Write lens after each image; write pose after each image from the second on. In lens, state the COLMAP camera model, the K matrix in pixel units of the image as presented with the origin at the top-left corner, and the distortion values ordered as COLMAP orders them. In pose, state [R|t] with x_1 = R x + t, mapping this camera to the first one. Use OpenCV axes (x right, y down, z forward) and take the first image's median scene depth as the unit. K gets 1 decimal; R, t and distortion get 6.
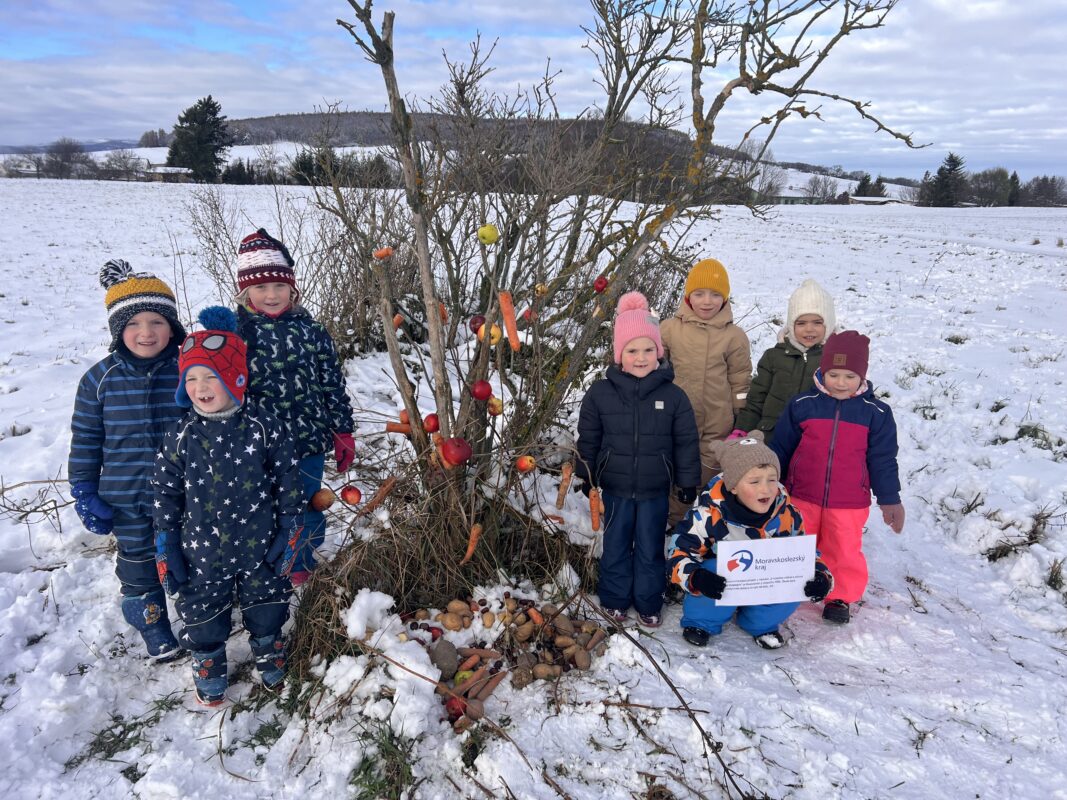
lens RADIAL K [[893.0, 0, 533.5], [0, 893.0, 400.0], [0, 0, 1]] dist [0.062293, -0.000680]
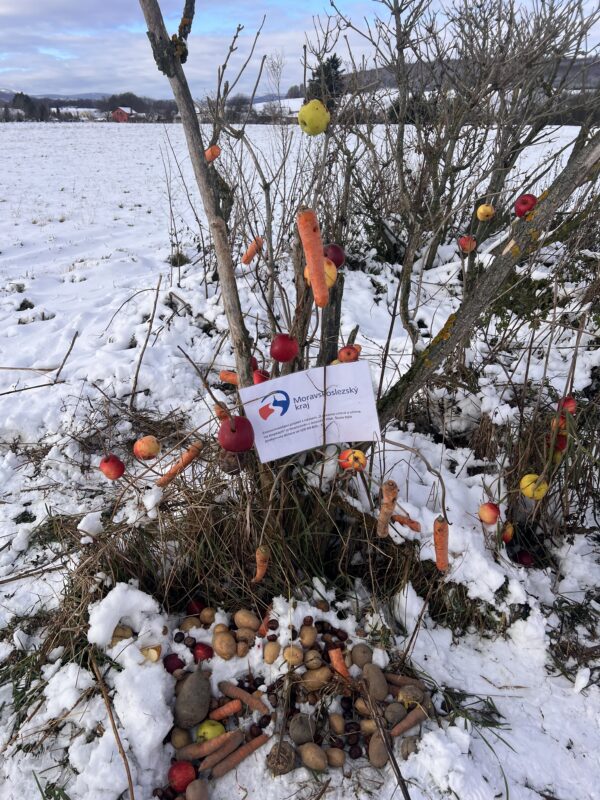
lens RADIAL K [[606.2, 0, 300.0], [0, 606.2, 400.0], [0, 0, 1]] dist [0.024130, 0.000834]
pose [[0.904462, 0.159519, -0.395604, 0.128417], [-0.086546, 0.976778, 0.195997, -0.063365], [0.417682, -0.143034, 0.897264, 0.509812]]
